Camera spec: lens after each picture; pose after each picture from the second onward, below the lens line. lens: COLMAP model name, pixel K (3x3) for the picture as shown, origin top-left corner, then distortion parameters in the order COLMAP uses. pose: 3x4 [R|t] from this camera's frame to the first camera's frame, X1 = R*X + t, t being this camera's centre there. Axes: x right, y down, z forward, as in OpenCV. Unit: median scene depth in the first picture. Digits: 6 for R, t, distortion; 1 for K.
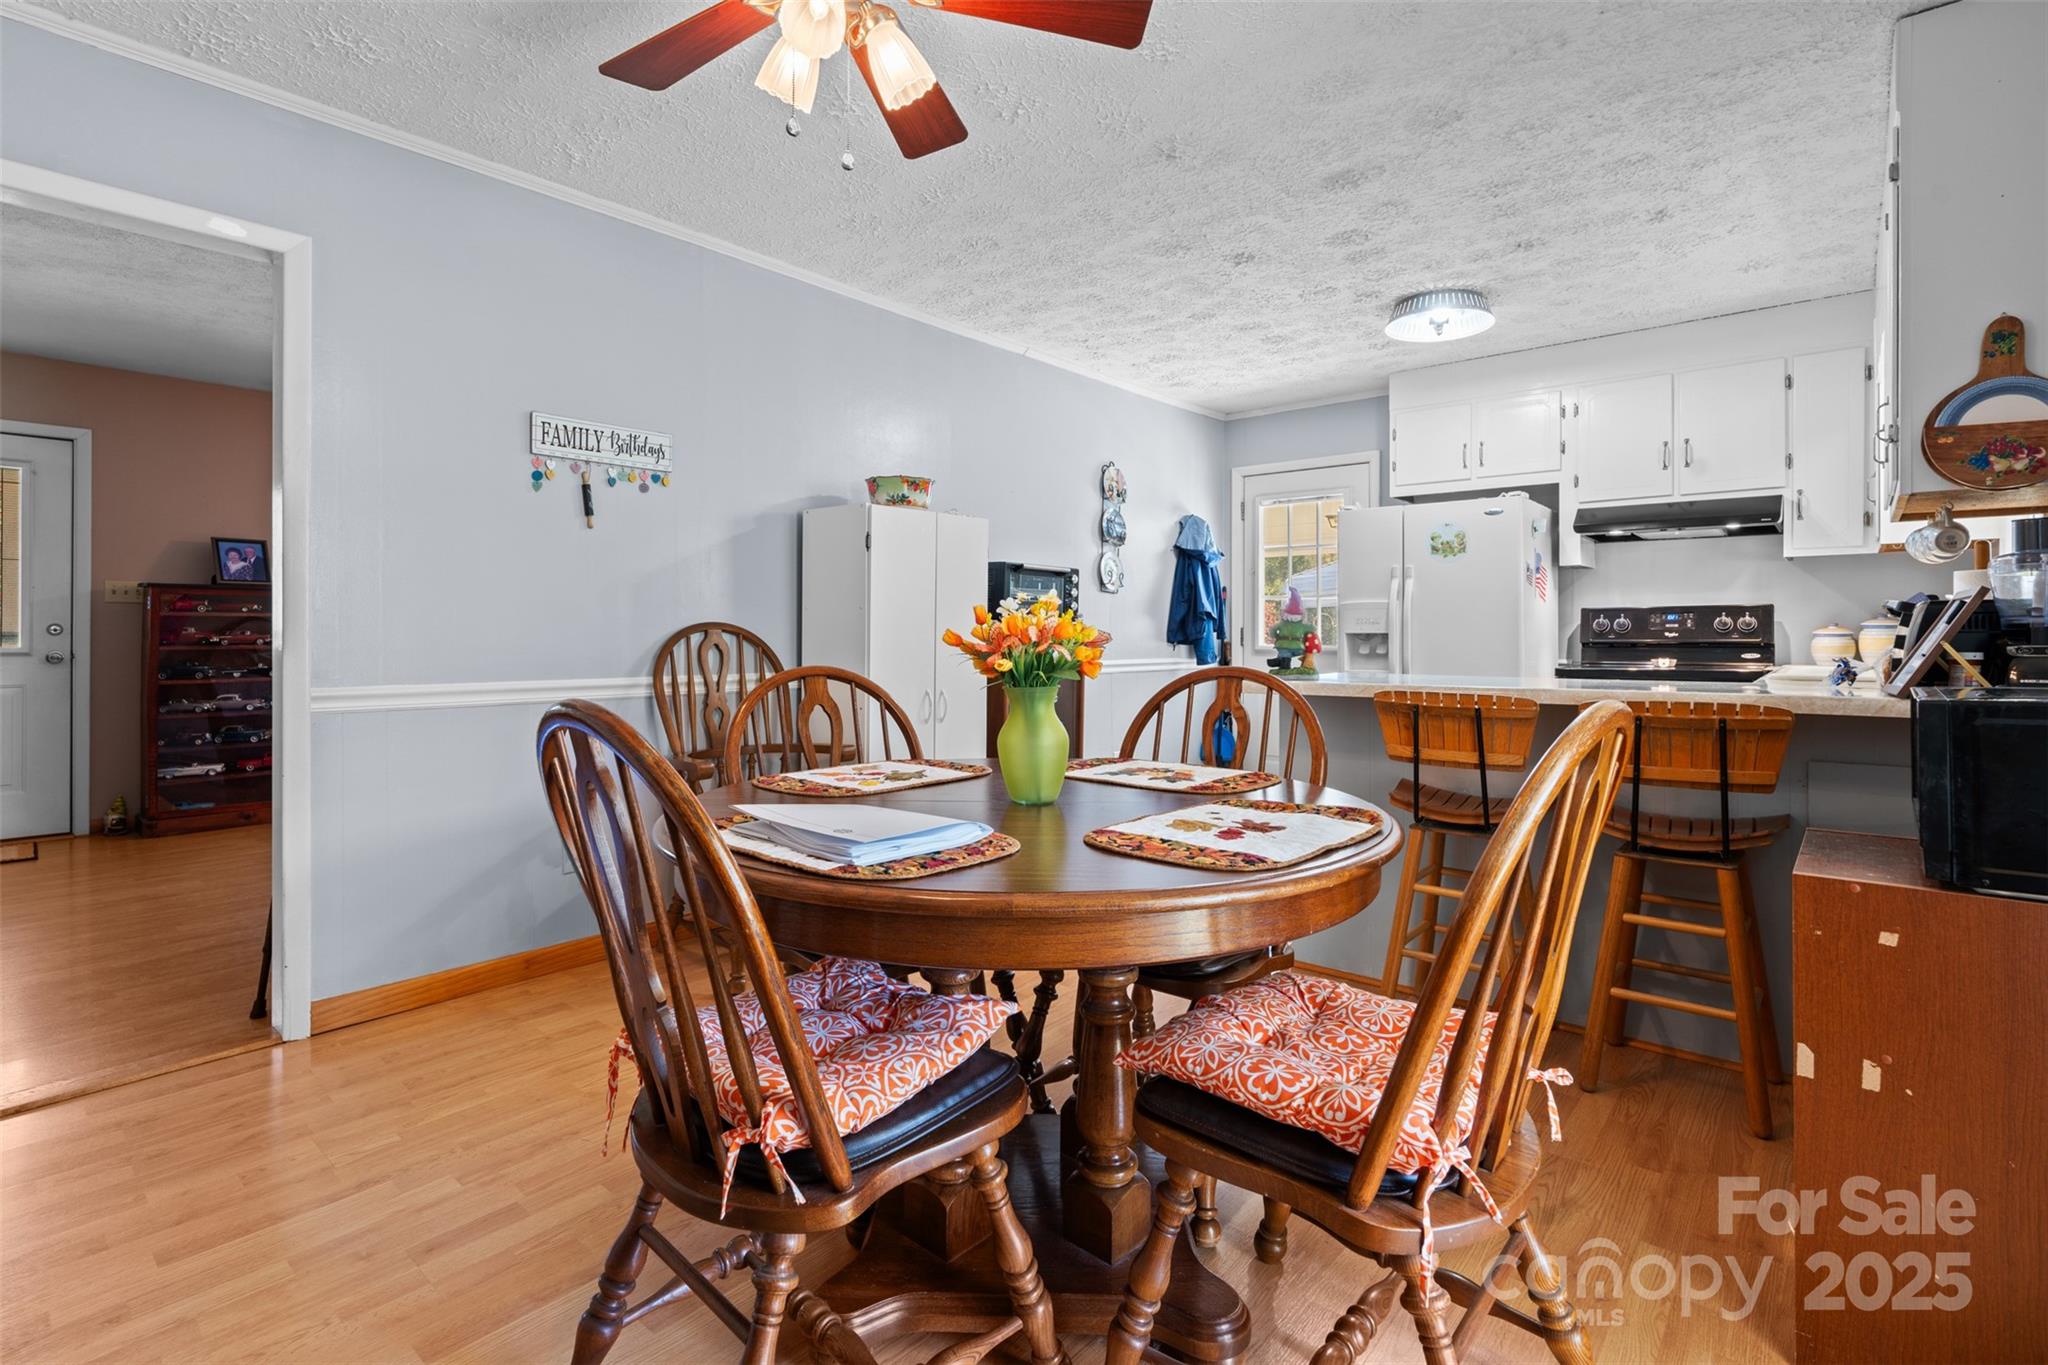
lens RADIAL K [[982.8, 0, 1073.9], [0, 982.8, 635.3], [0, 0, 1]] dist [-0.004270, -0.000186]
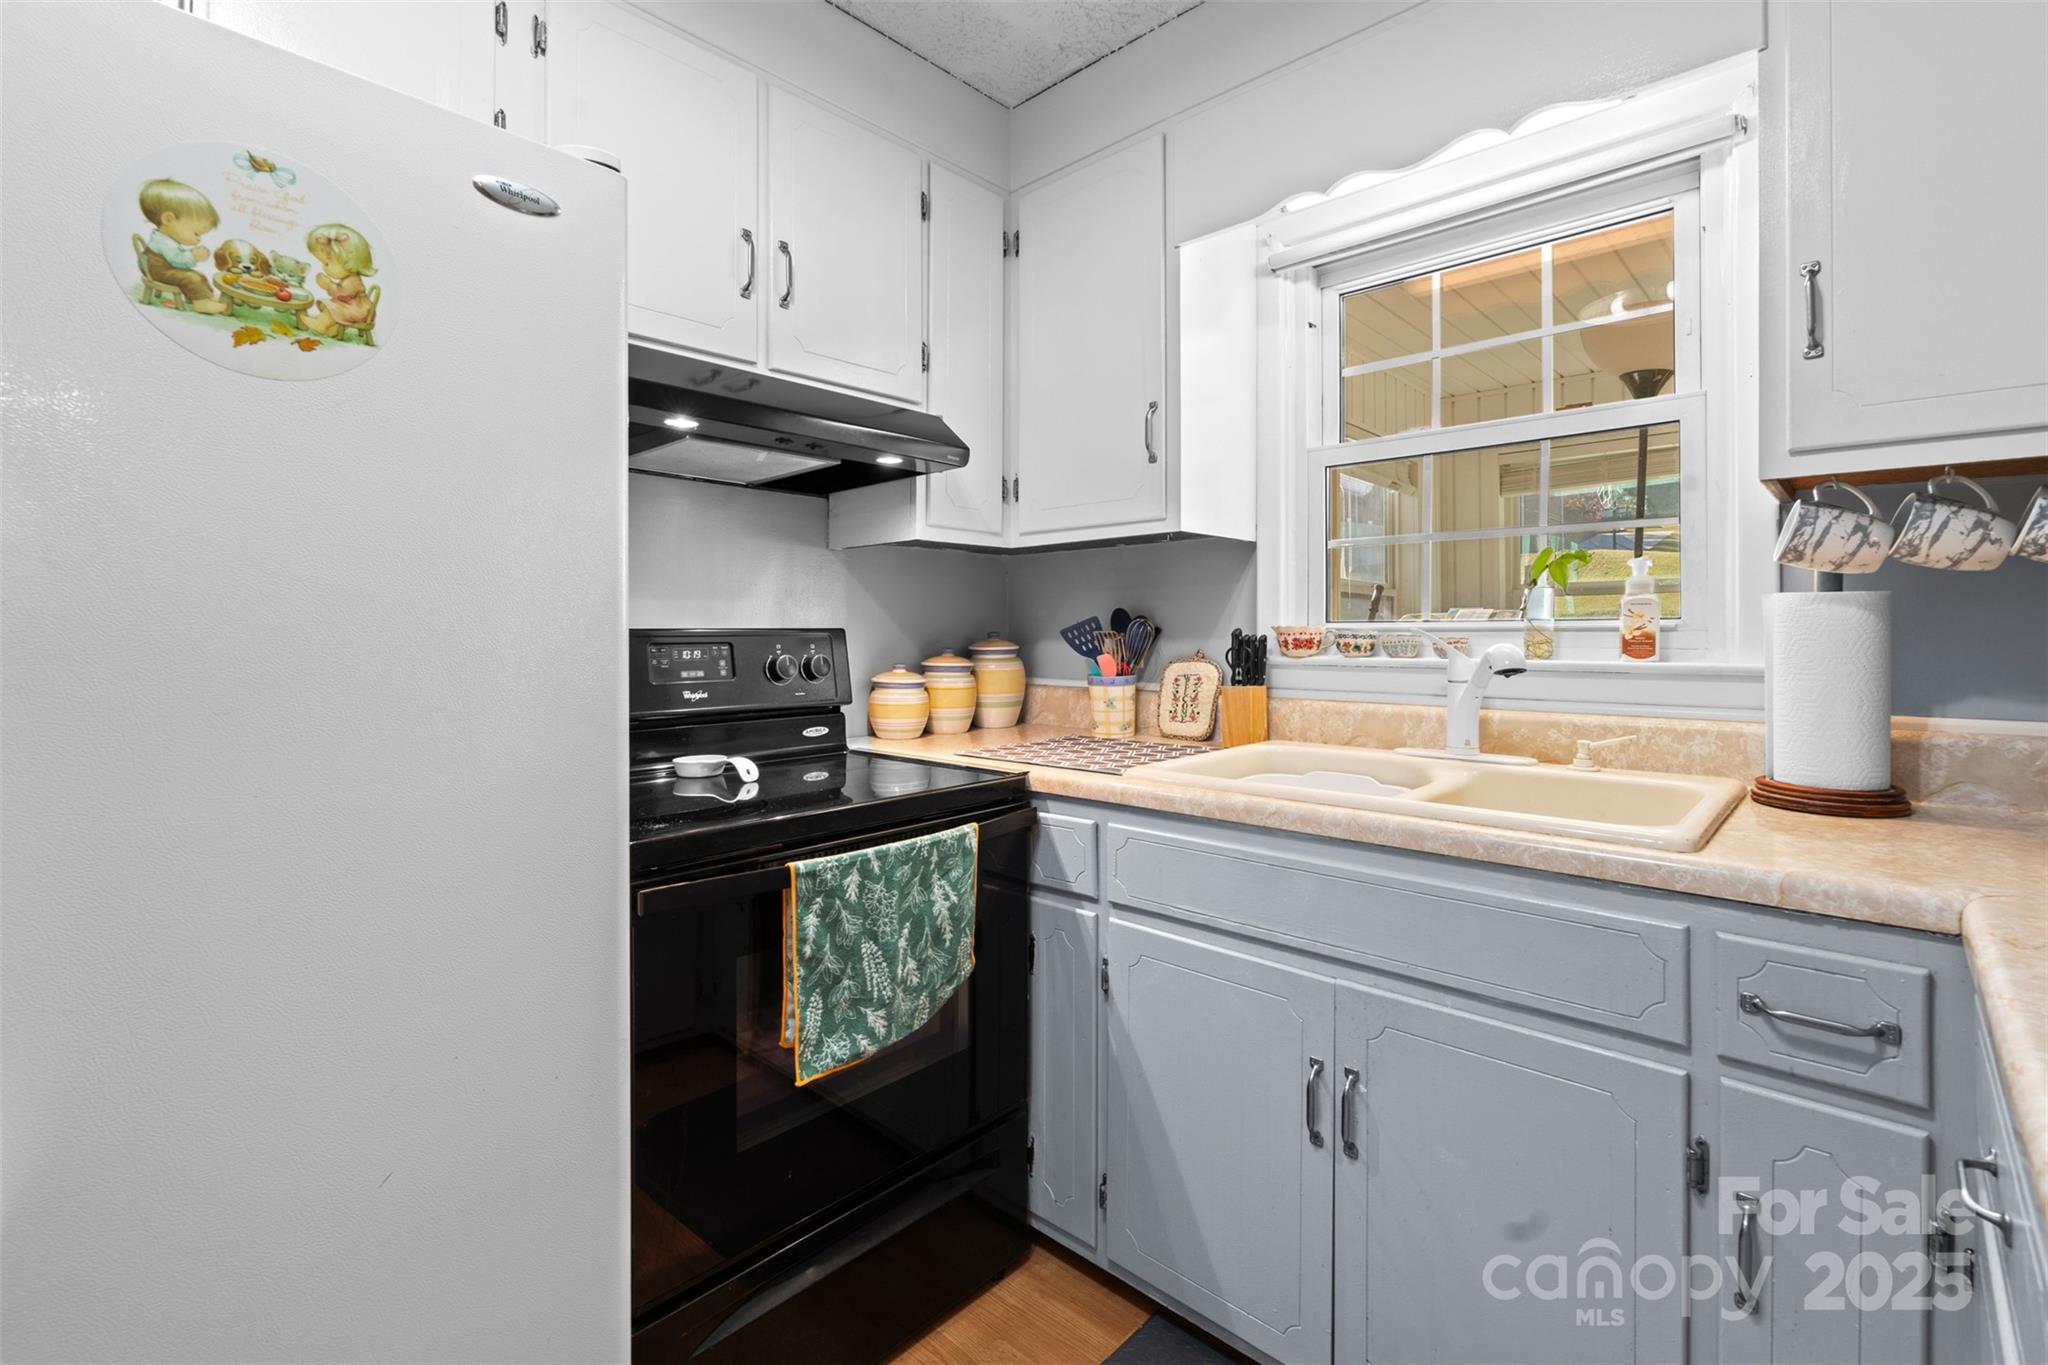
lens RADIAL K [[910.2, 0, 994.8], [0, 910.2, 630.2], [0, 0, 1]] dist [-0.006490, -0.001303]
pose [[0.101395, 0.003715, 0.994839, 0.255750], [0.001801, 0.999991, -0.003917, -0.030682], [-0.994845, 0.002189, 0.101387, 0.937282]]
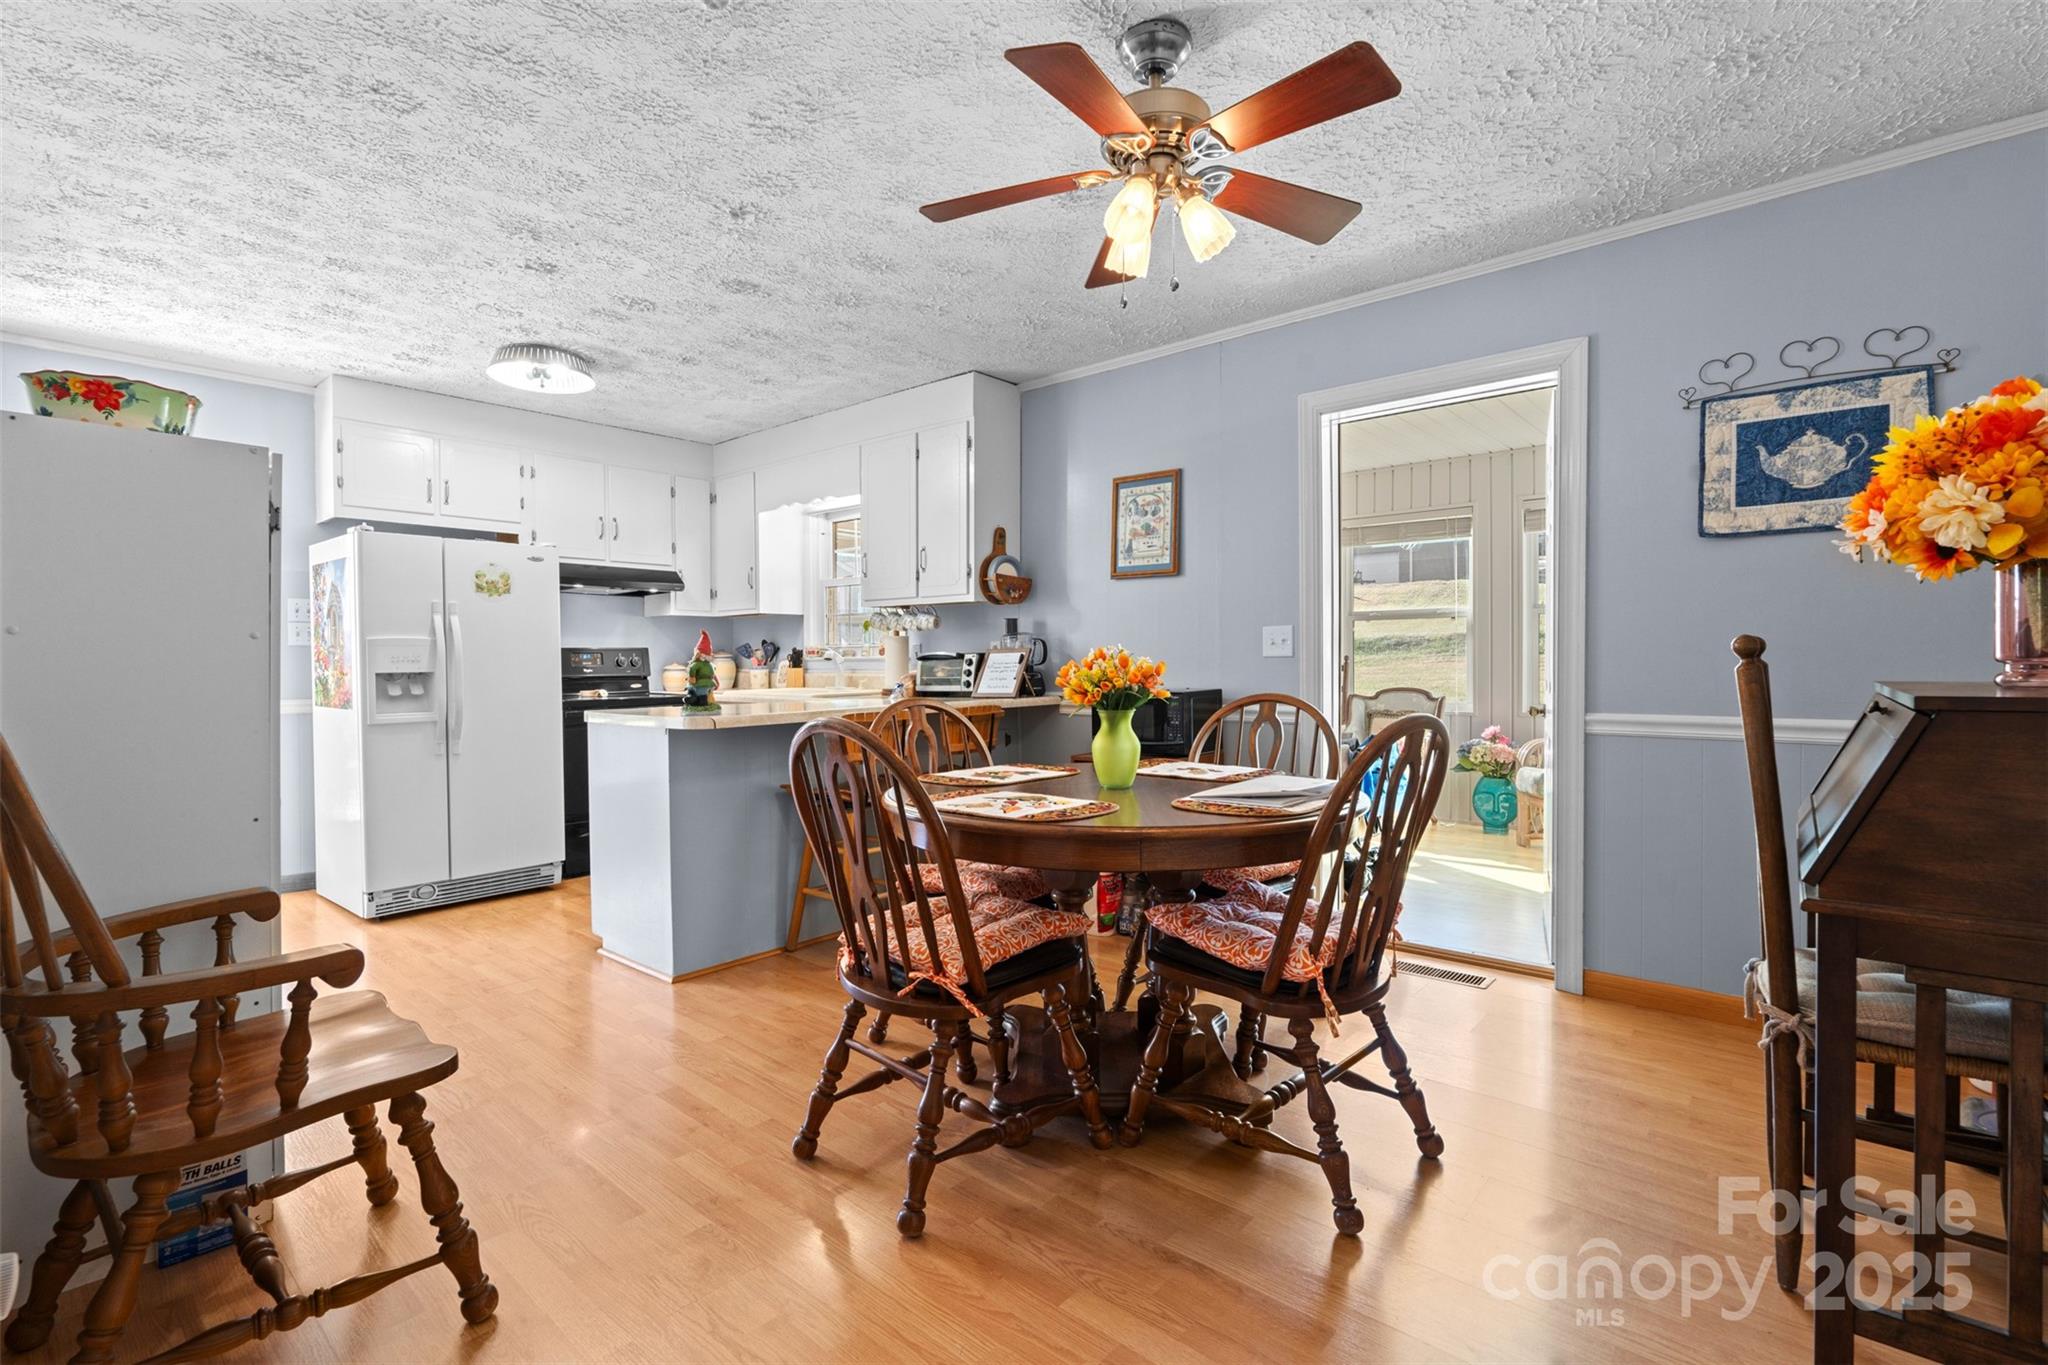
lens RADIAL K [[910.2, 0, 1023.4], [0, 910.2, 679.6], [0, 0, 1]] dist [-0.006490, -0.001303]
pose [[0.024217, -0.020780, 0.999491, -0.600767], [0.007294, 0.999761, 0.020609, -0.009929], [-0.999680, 0.006791, 0.024362, 0.471482]]
